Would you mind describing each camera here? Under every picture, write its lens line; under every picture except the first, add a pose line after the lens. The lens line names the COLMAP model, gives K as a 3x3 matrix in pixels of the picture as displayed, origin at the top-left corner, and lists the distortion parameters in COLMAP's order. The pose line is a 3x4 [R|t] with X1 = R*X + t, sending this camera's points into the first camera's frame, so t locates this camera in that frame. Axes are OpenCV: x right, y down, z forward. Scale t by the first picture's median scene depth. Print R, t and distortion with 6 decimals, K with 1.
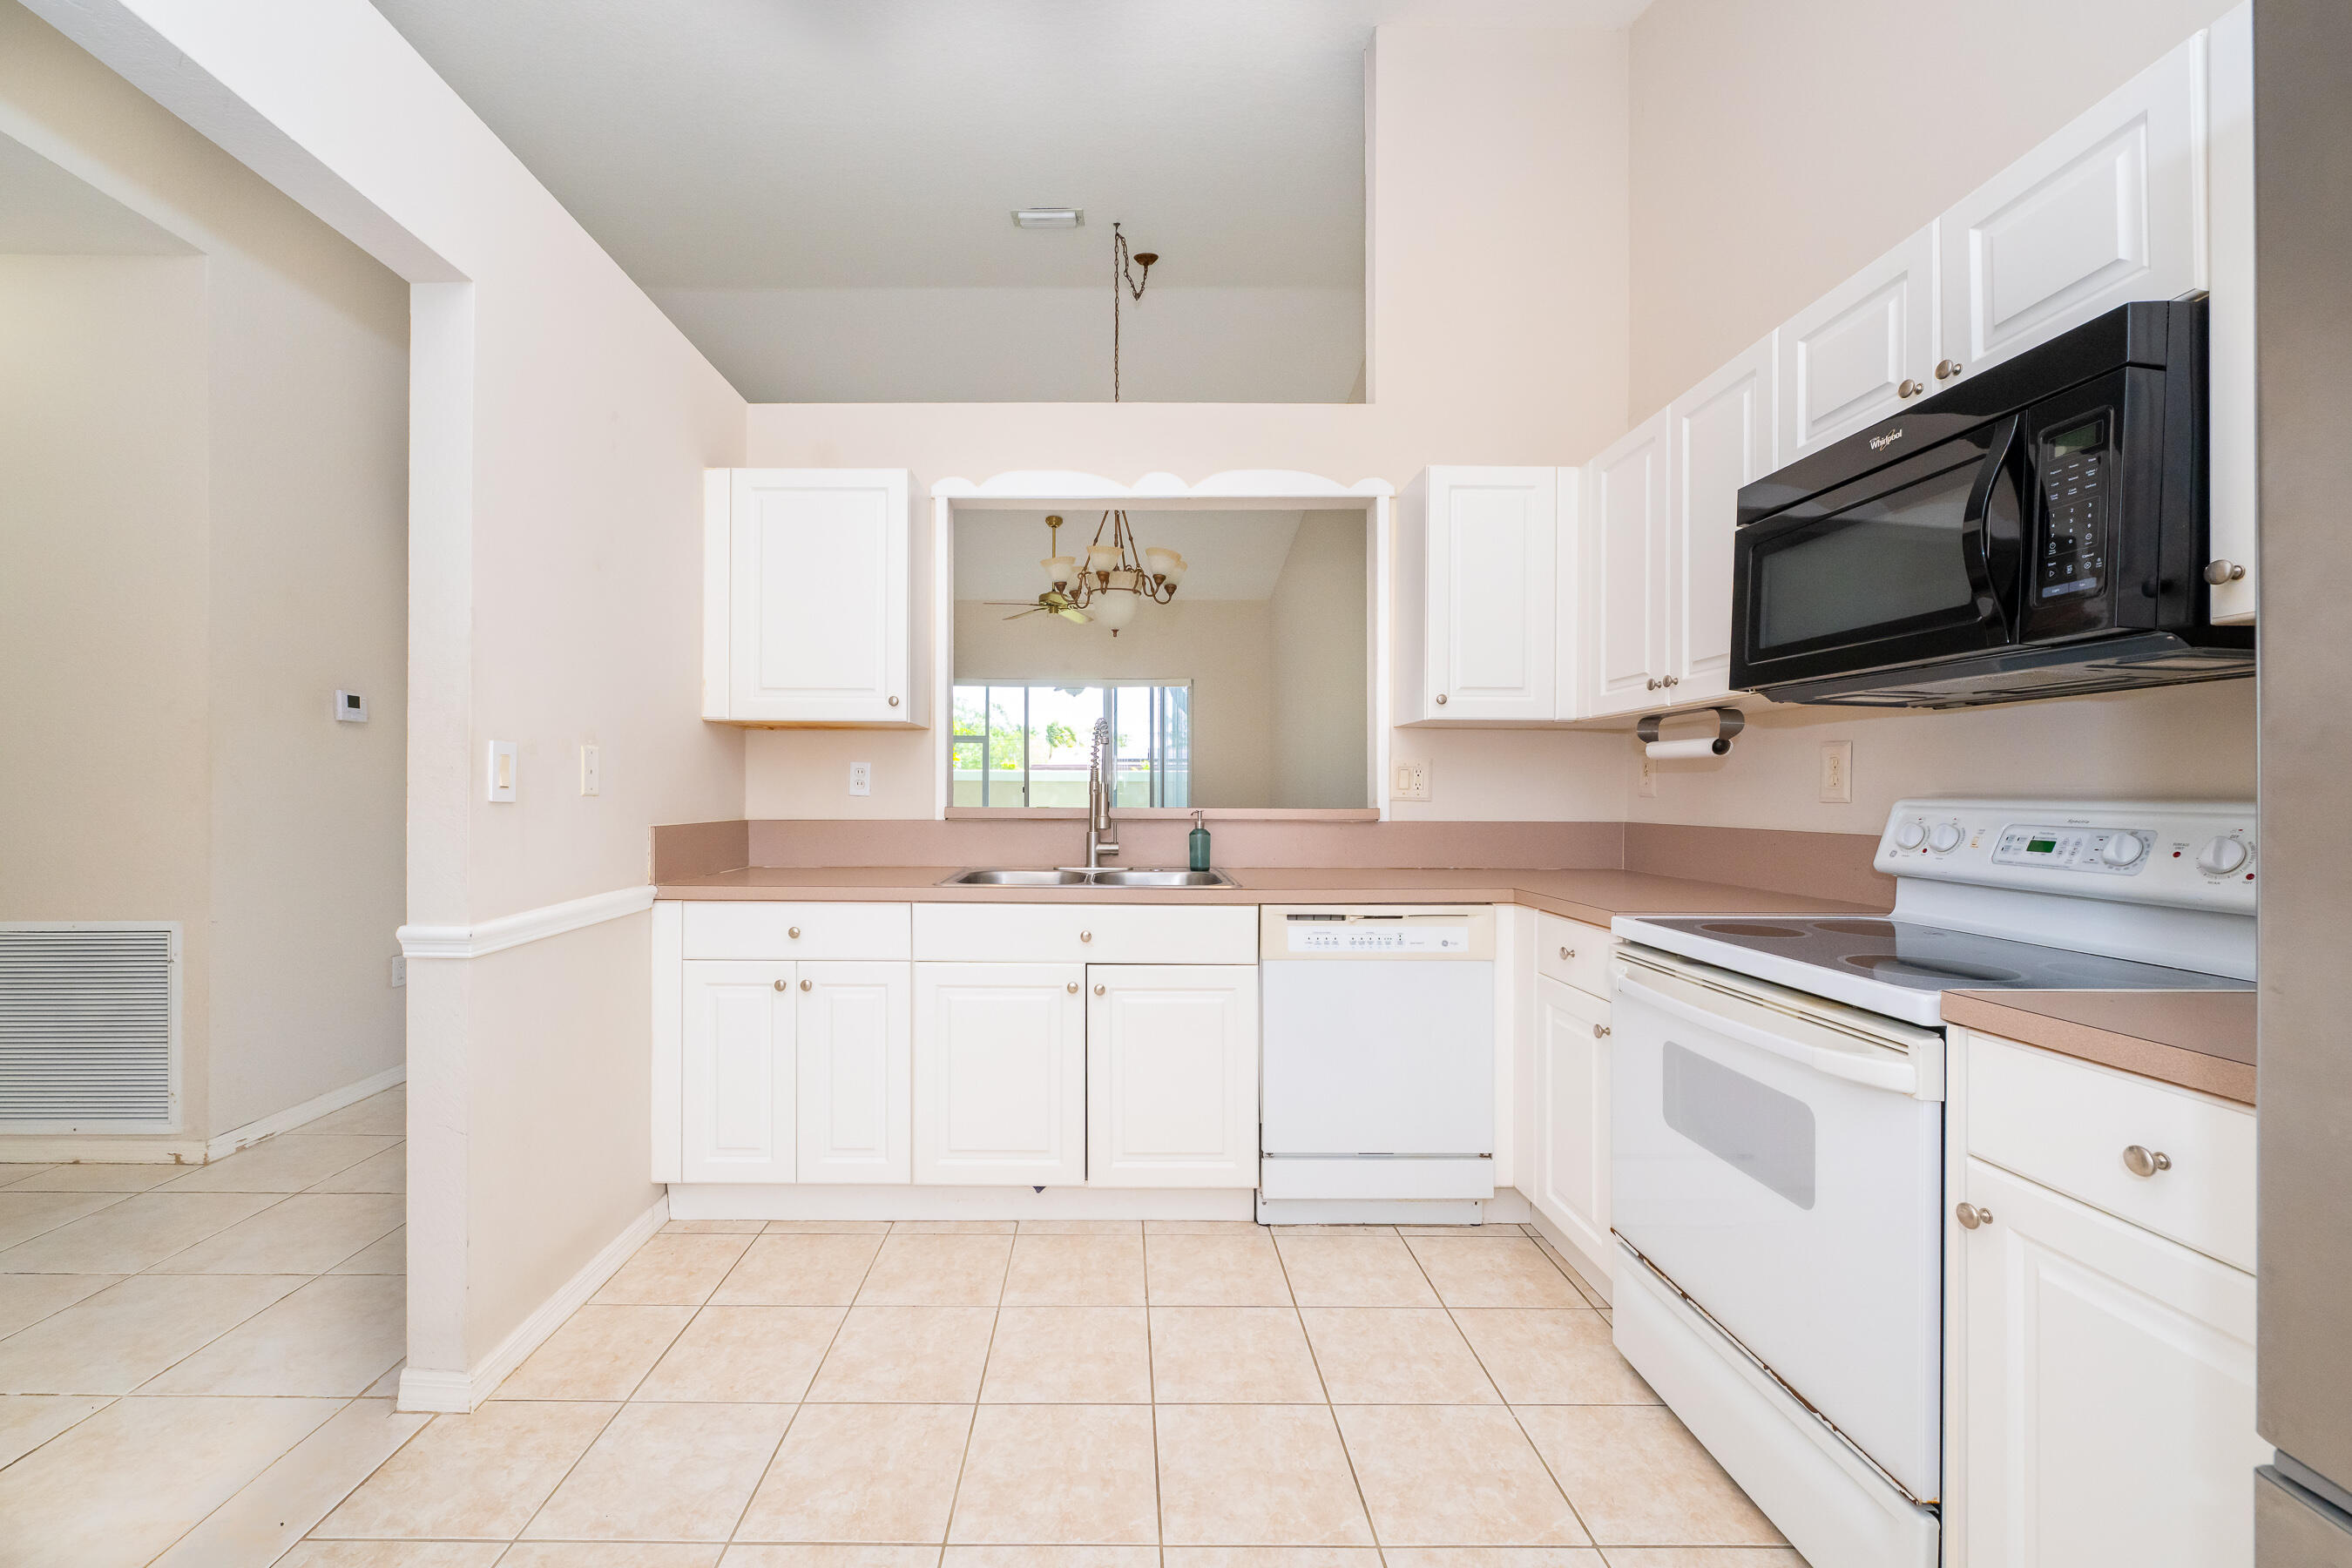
lens RADIAL K [[944.5, 0, 1114.0], [0, 944.5, 790.4], [0, 0, 1]] dist [0.000123, -0.000080]
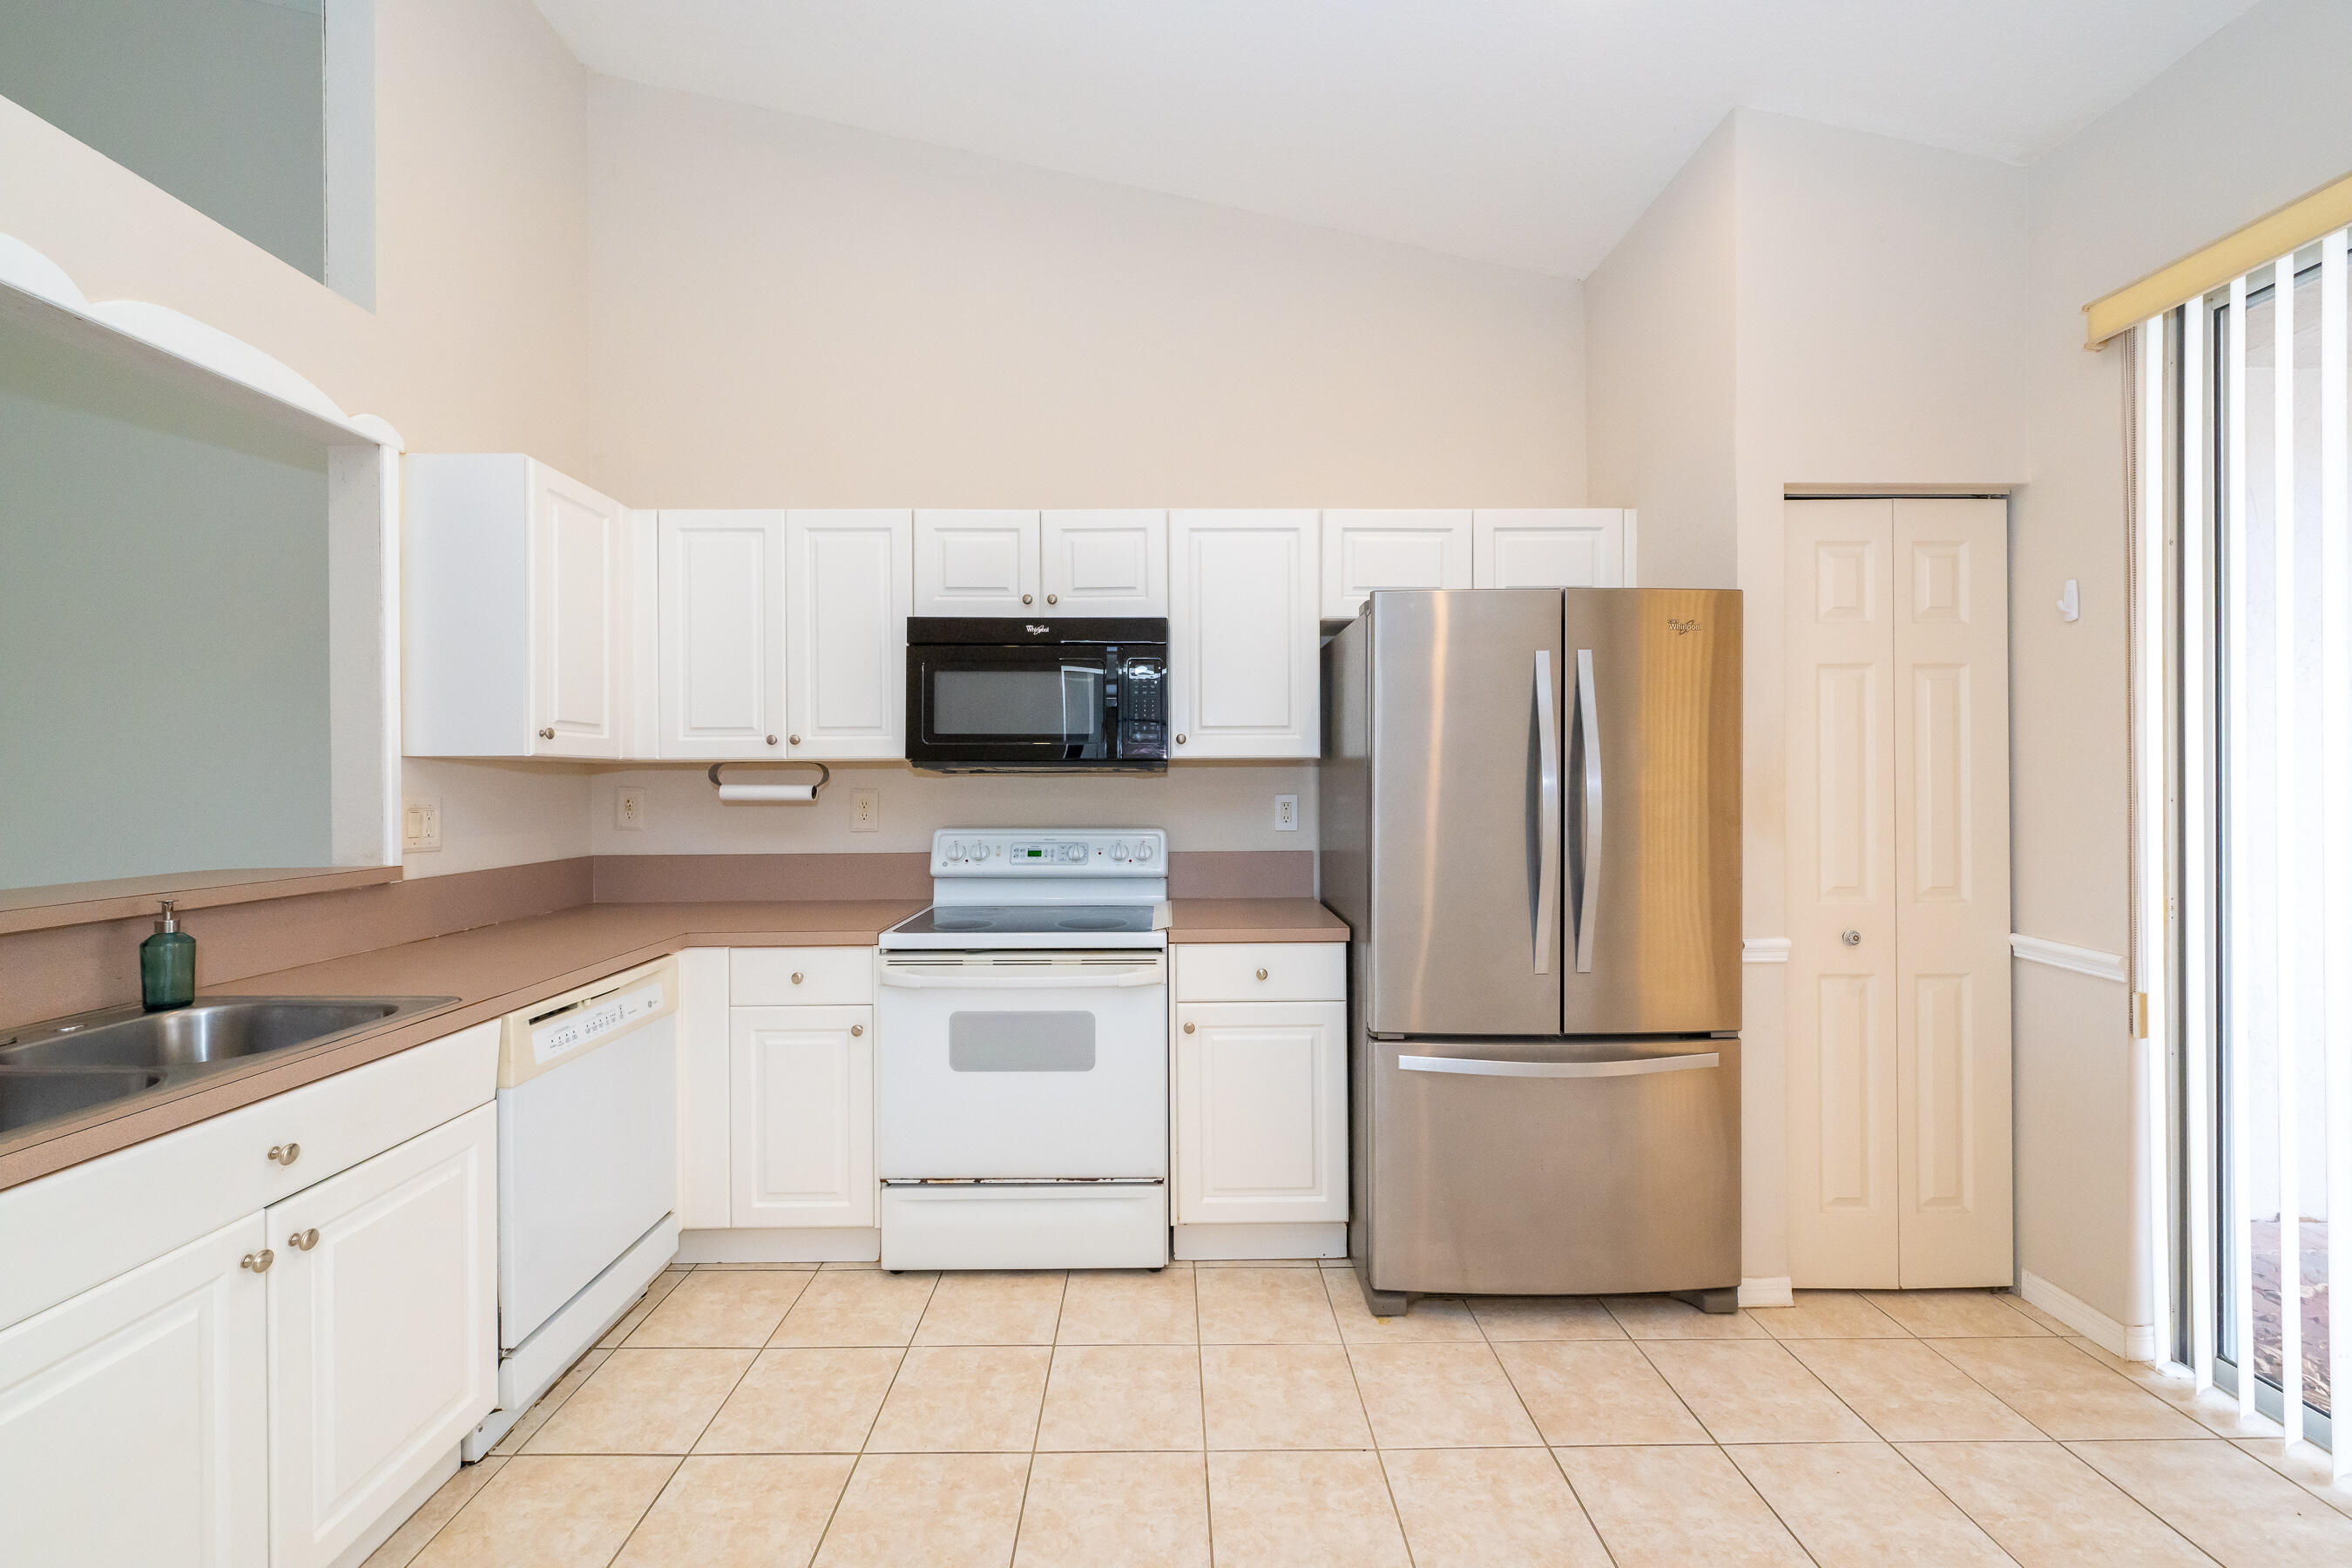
lens RADIAL K [[926.1, 0, 1170.2], [0, 926.1, 777.4], [0, 0, 1]] dist [-0.002287, -0.000388]
pose [[-0.020259, -0.001564, 0.999794, -0.753599], [0.002291, 0.999996, 0.001611, -0.082215], [-0.999792, 0.002323, -0.020256, 0.658740]]
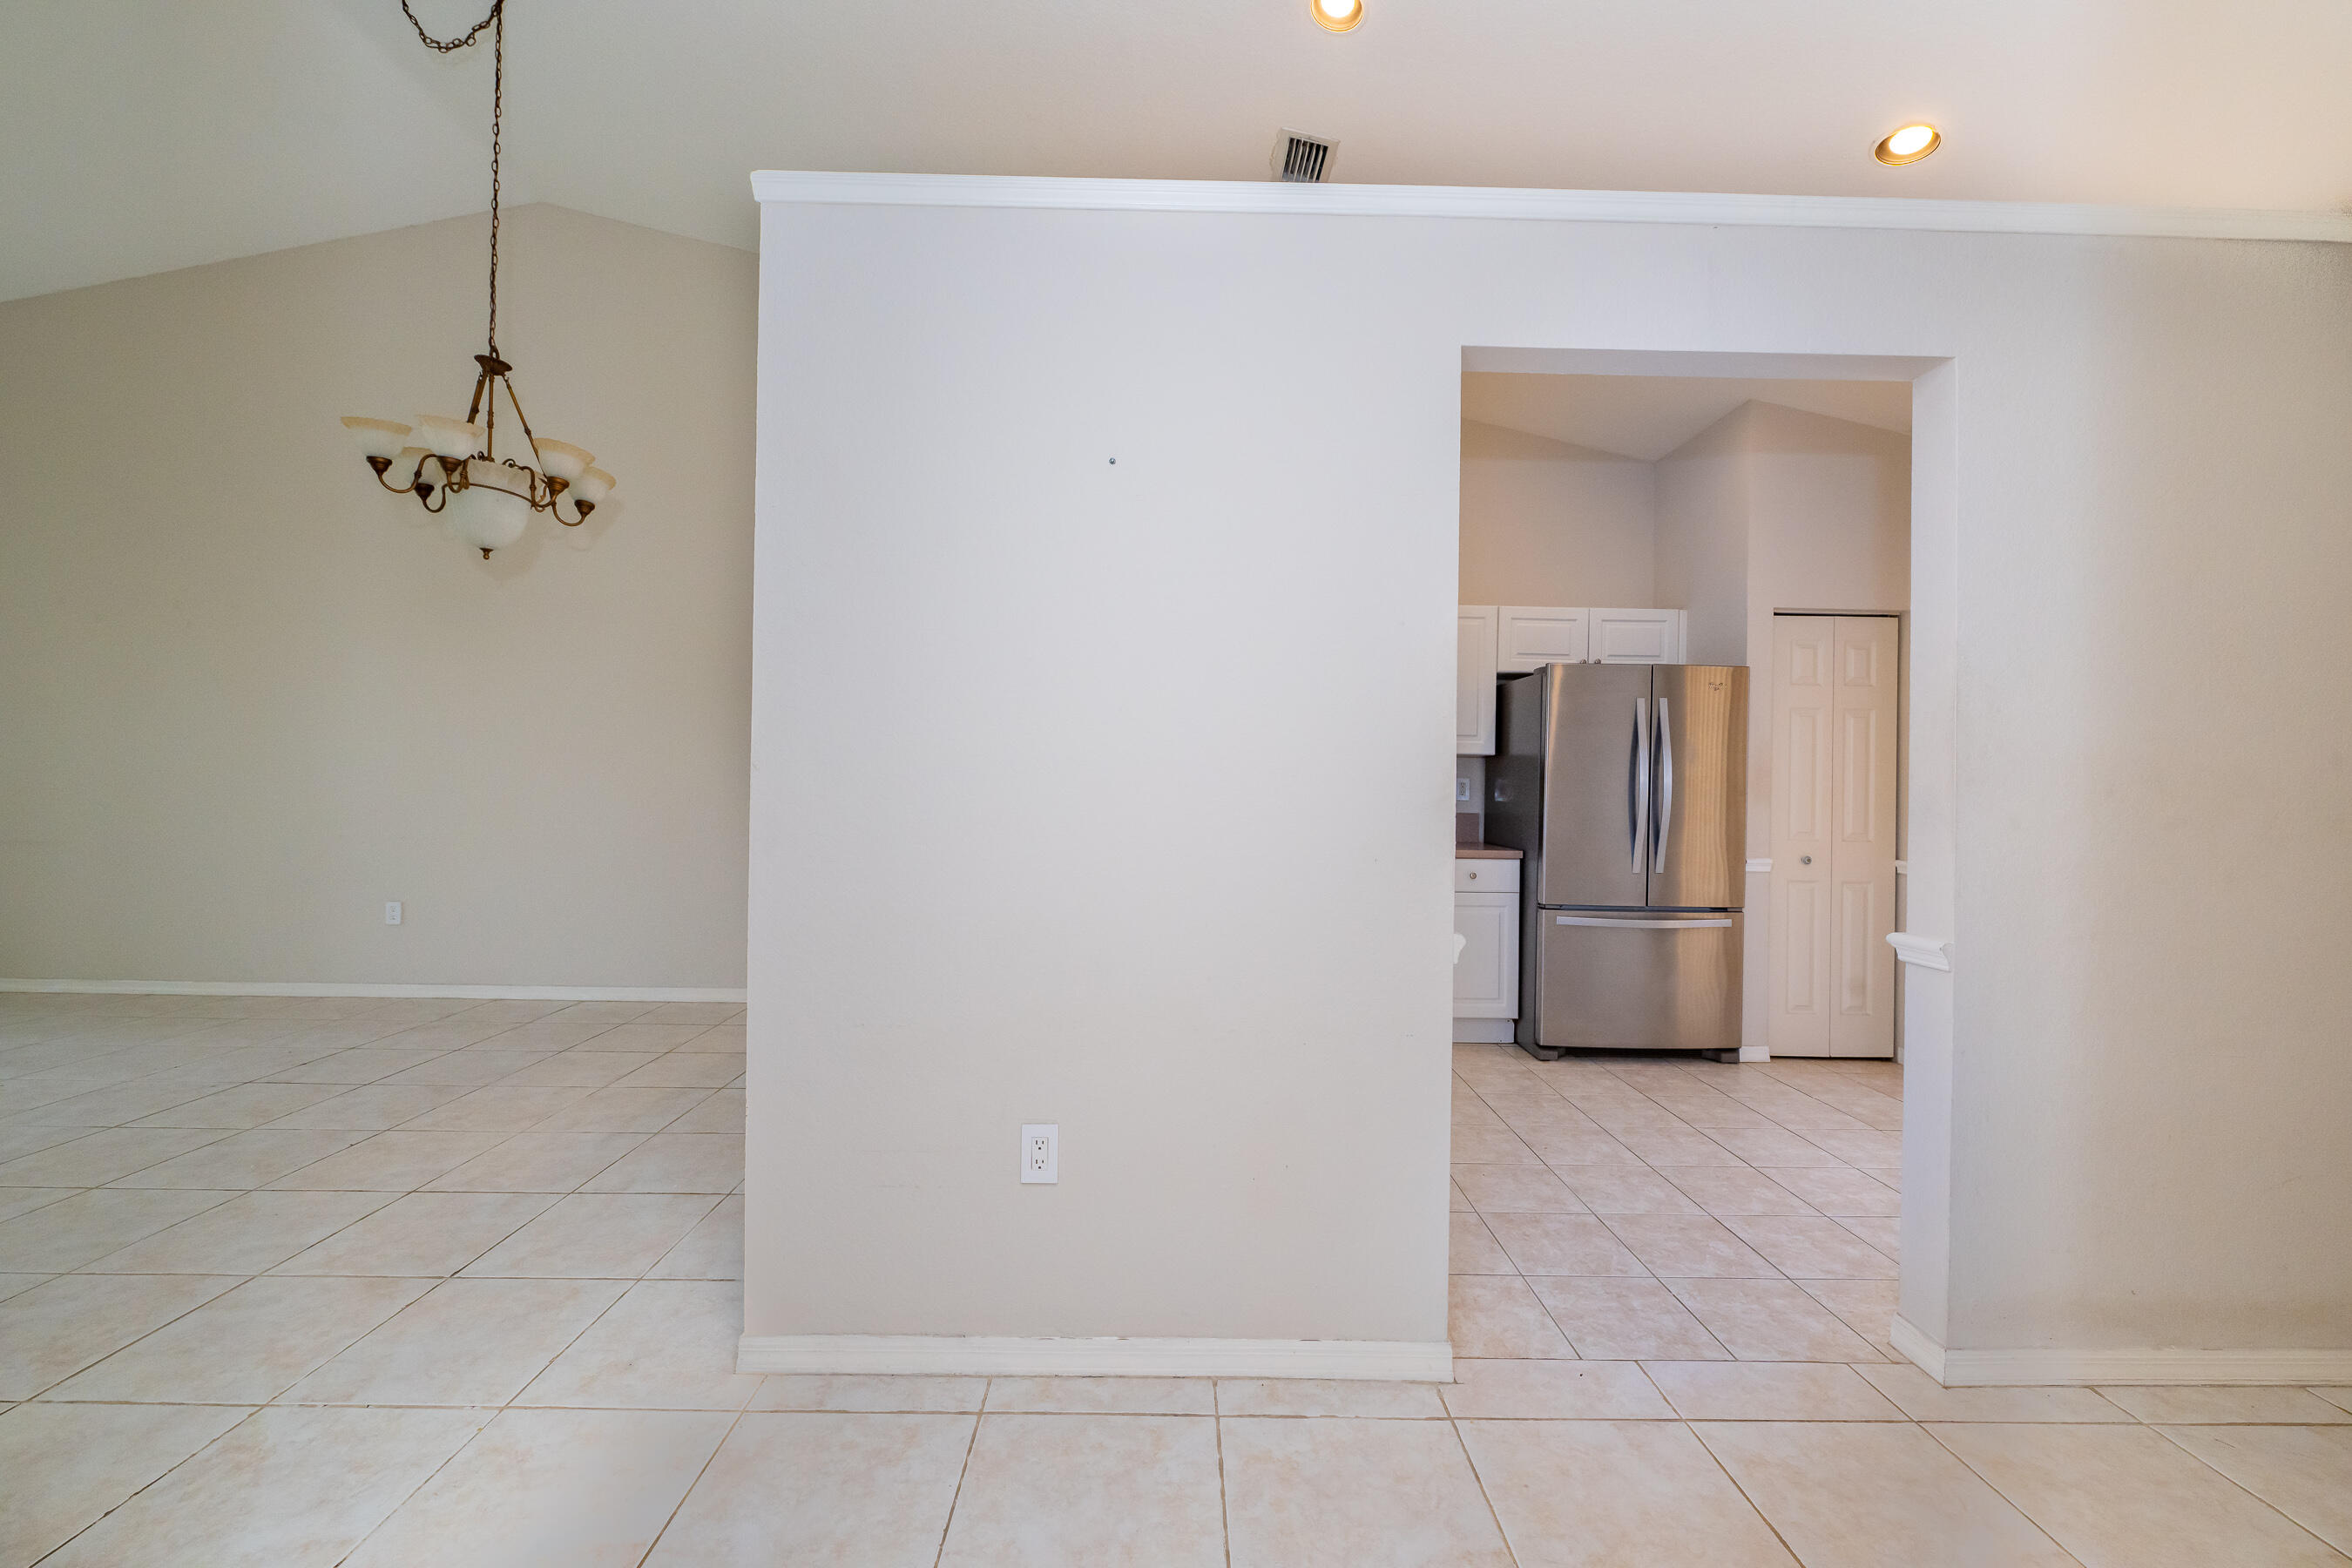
lens RADIAL K [[923.5, 0, 1176.0], [0, 923.5, 784.0], [0, 0, 1]] dist [0.001215, 0.000097]
pose [[-0.023807, -0.000753, 0.999716, -1.732849], [-0.019586, 0.999808, 0.000286, -0.016506], [-0.999525, -0.019574, -0.023818, 1.302553]]
